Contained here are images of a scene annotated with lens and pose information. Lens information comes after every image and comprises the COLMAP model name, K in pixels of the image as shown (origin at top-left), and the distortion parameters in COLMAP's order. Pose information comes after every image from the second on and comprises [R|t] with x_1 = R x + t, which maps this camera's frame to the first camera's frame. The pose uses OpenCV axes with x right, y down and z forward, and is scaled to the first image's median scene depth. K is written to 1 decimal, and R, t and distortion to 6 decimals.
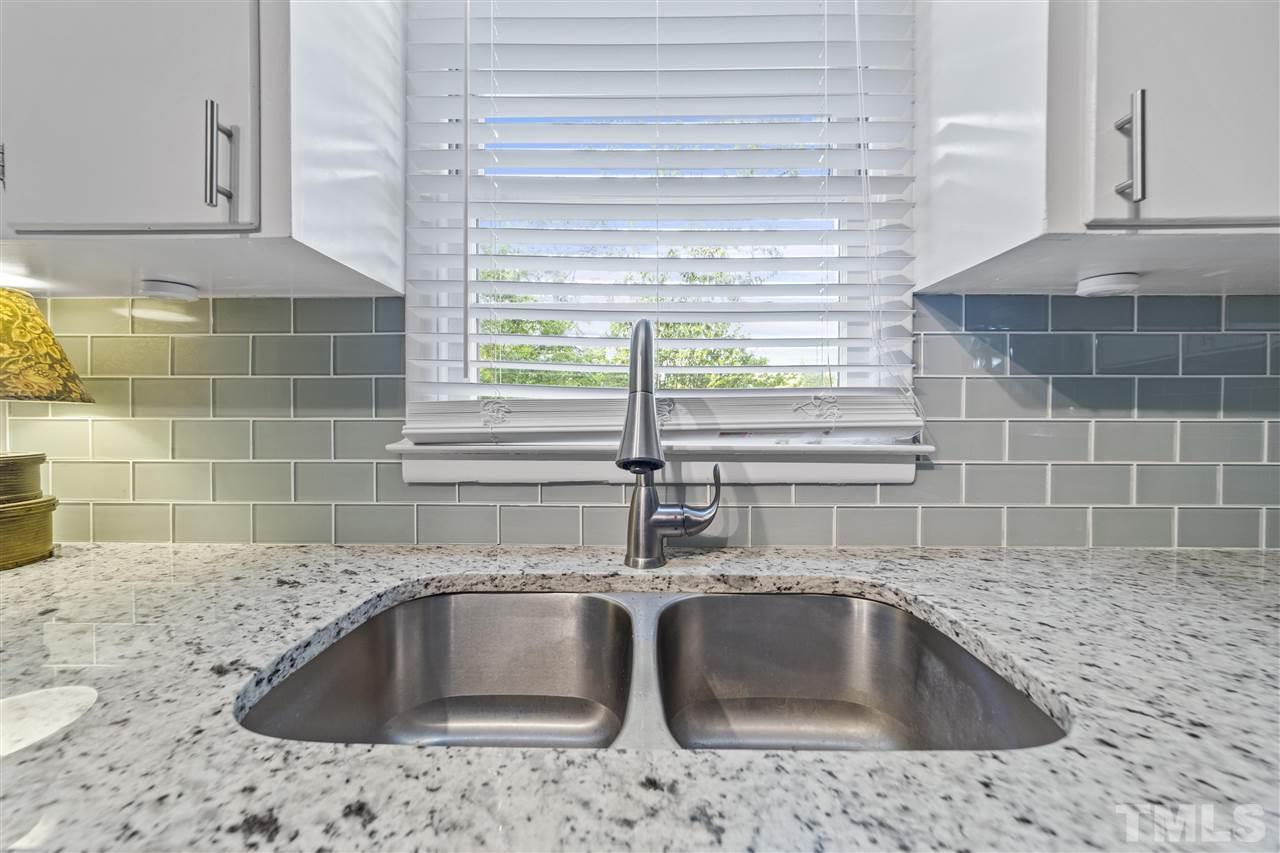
lens RADIAL K [[495.4, 0, 633.1], [0, 495.4, 425.3], [0, 0, 1]] dist [-0.012915, 0.008162]
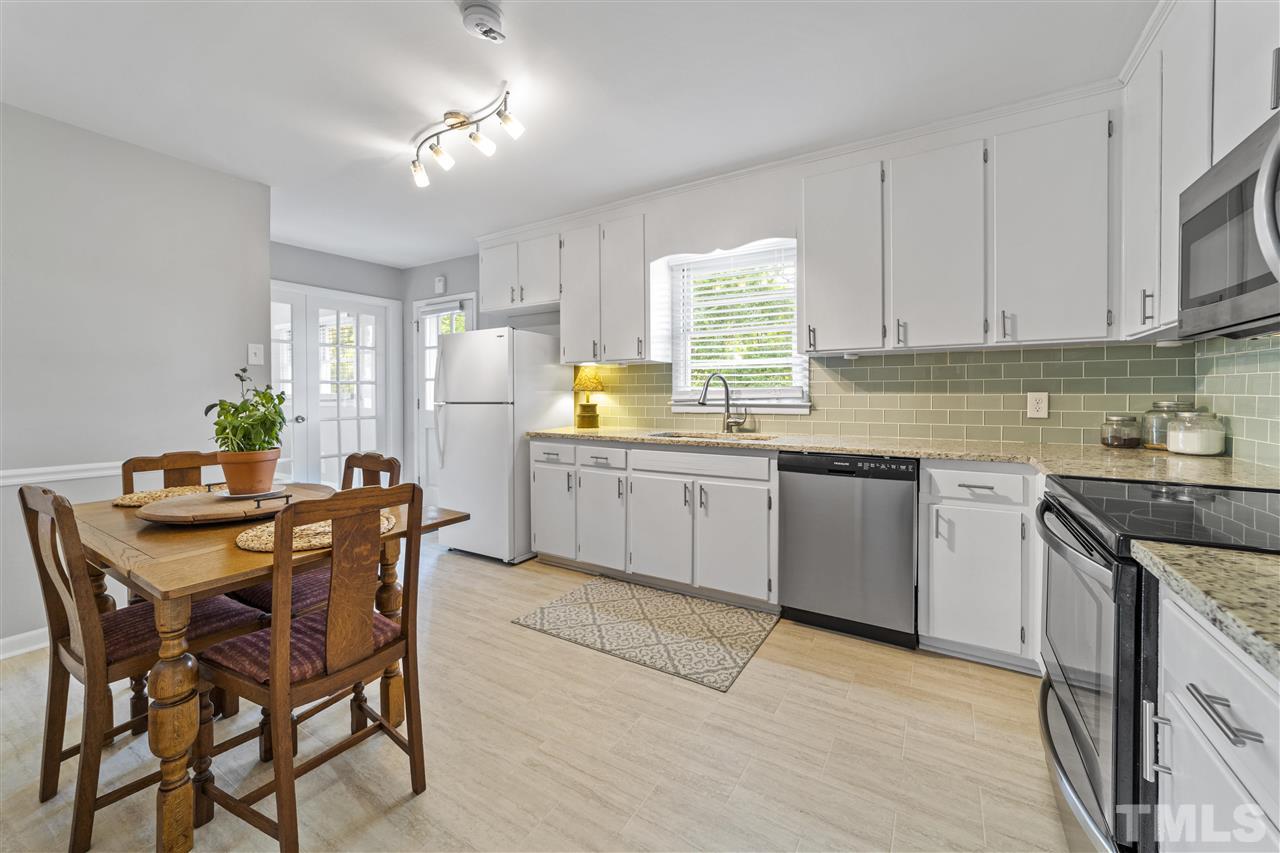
lens RADIAL K [[495.4, 0, 633.1], [0, 495.4, 425.3], [0, 0, 1]] dist [-0.012915, 0.008162]
pose [[0.855170, 0.027958, -0.517593, 1.288835], [-0.002146, 0.998727, 0.050401, 0.025052], [0.518343, -0.041991, 0.854141, -2.472745]]
